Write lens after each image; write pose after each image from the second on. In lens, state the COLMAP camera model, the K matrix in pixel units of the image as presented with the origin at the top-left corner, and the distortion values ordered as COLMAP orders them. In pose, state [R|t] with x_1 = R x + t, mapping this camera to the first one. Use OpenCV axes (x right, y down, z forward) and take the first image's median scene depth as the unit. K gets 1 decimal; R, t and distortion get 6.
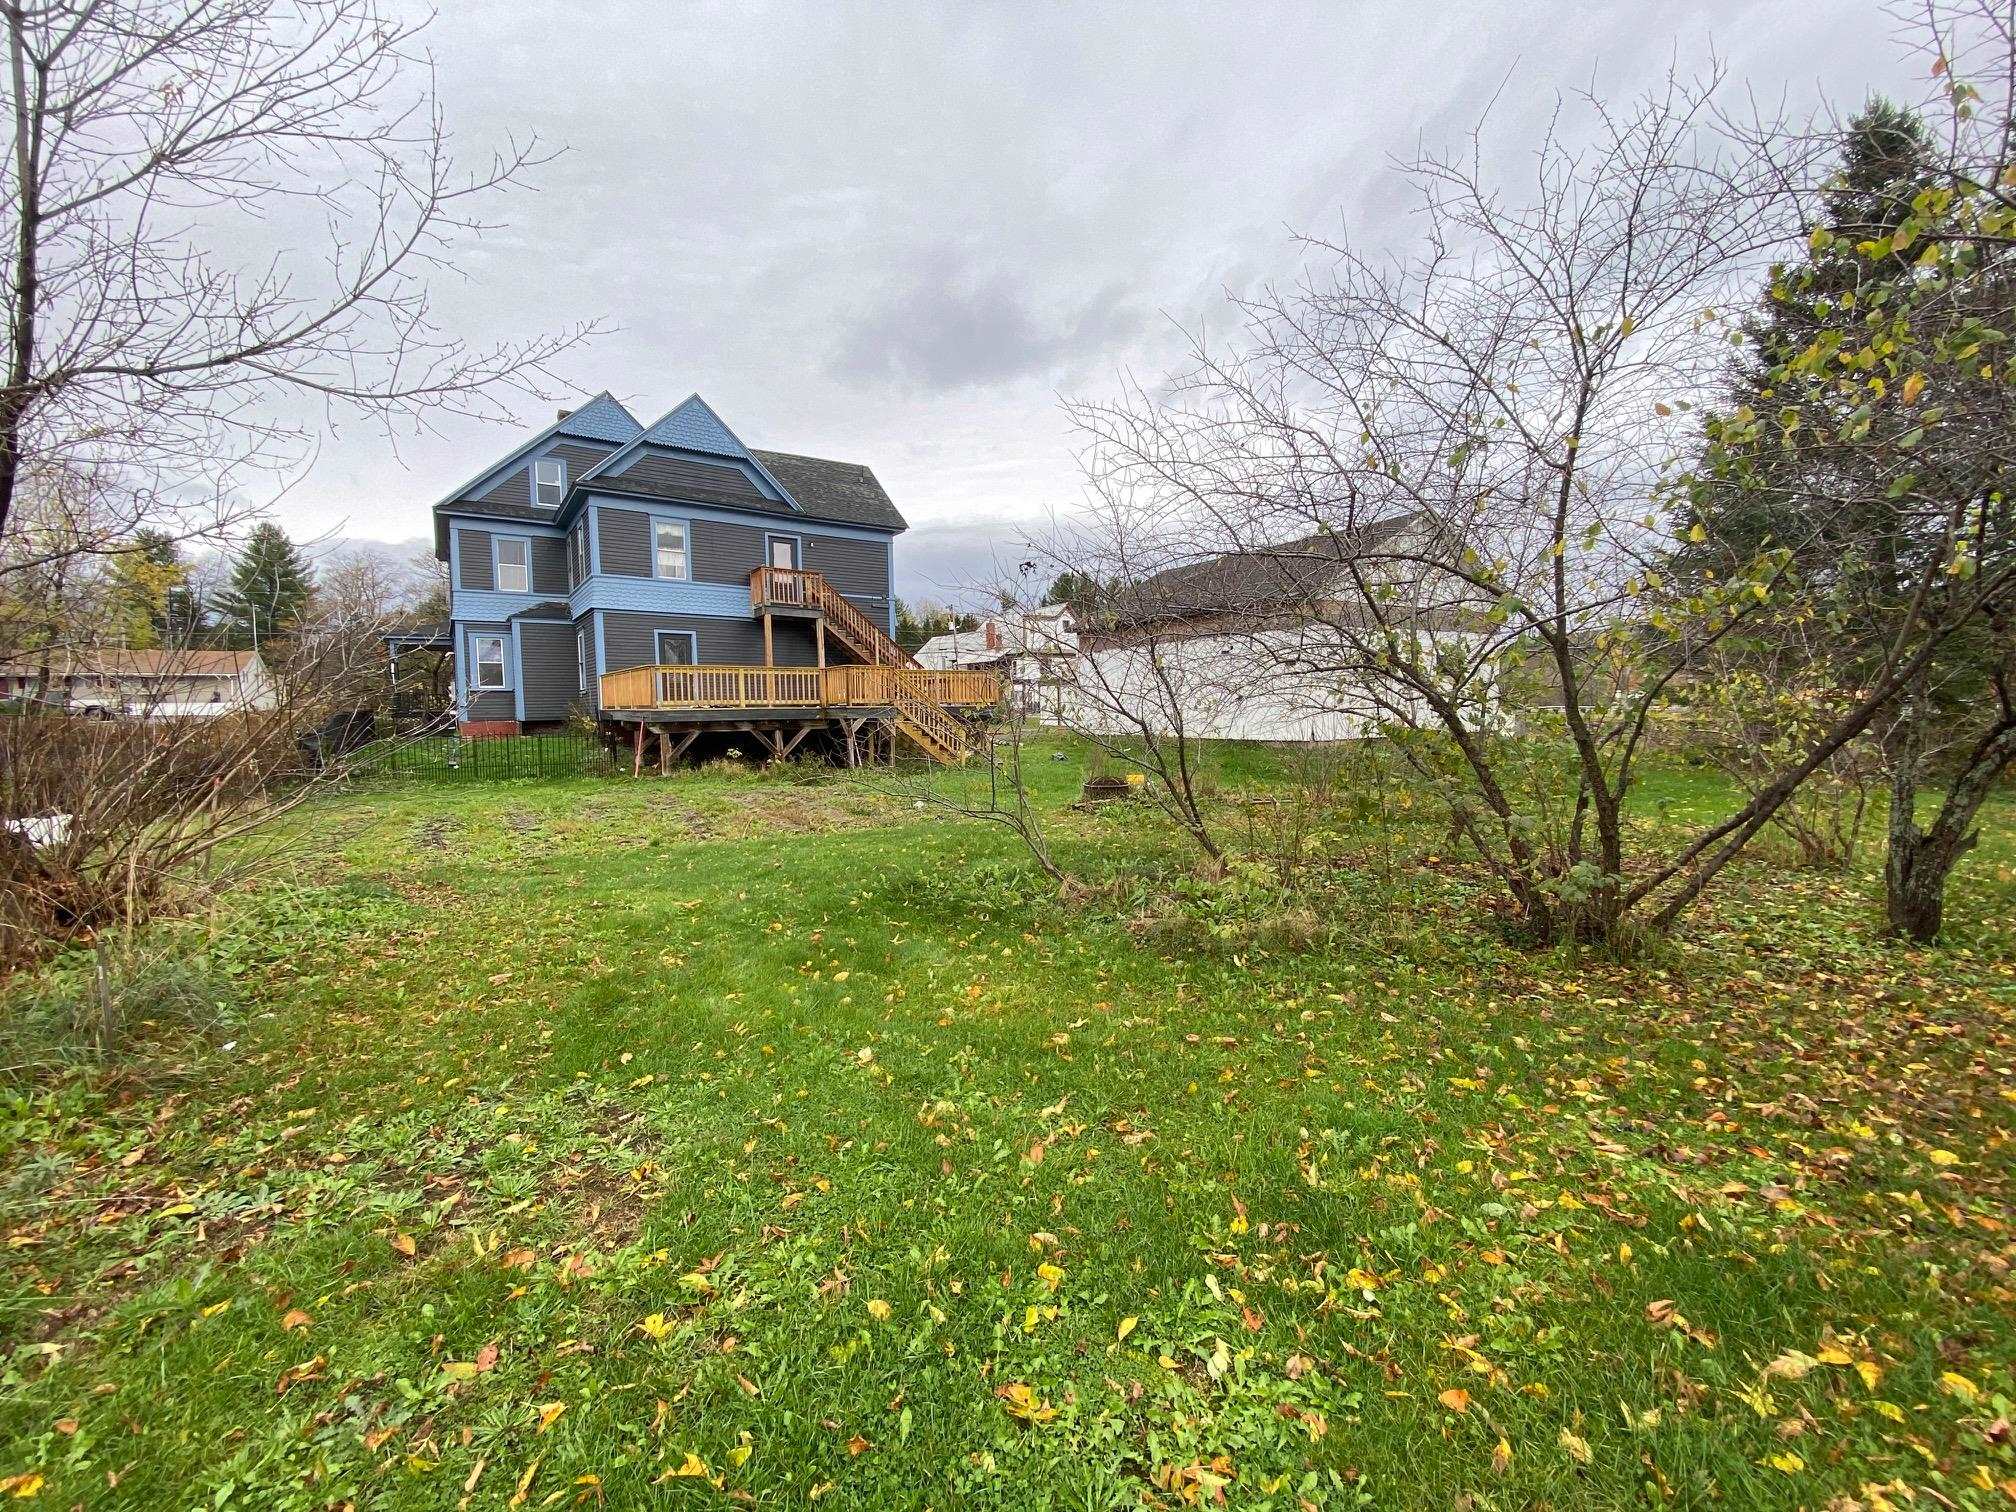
lens RADIAL K [[815.8, 0, 1009.7], [0, 815.8, 769.2], [0, 0, 1]] dist [0.004264, -0.000342]
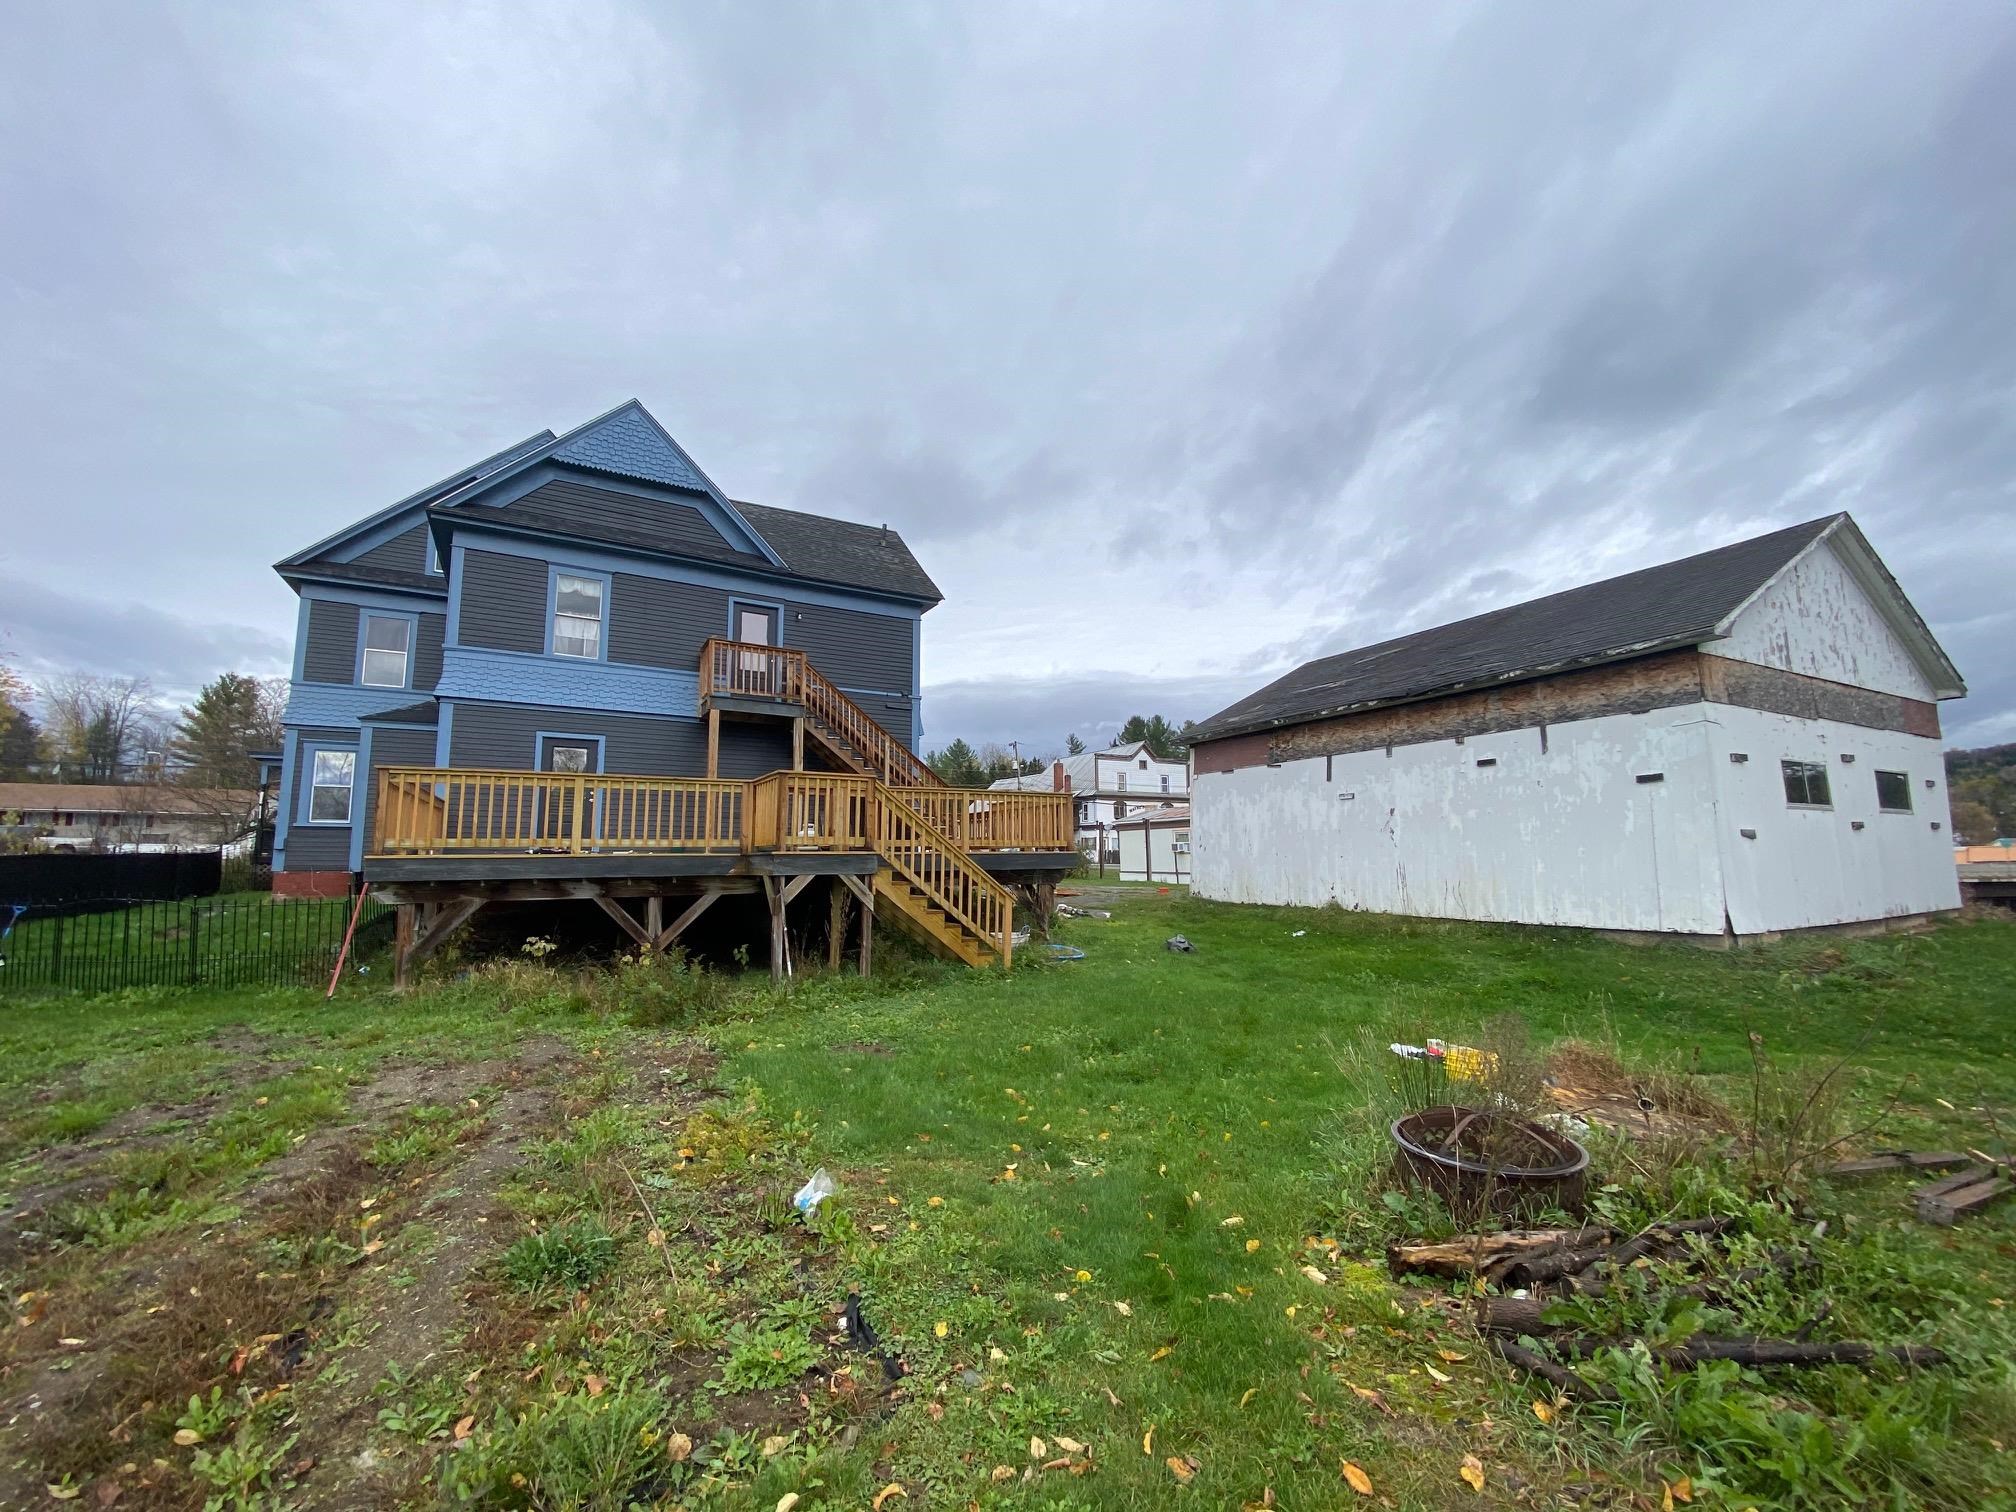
lens RADIAL K [[815.8, 0, 1010.5], [0, 815.8, 770.5], [0, 0, 1]] dist [0.004264, -0.000342]
pose [[0.996661, -0.000409, -0.081652, -0.009377], [-0.014183, 0.983919, -0.178050, -0.028847], [0.080412, 0.178613, 0.980628, 0.374854]]
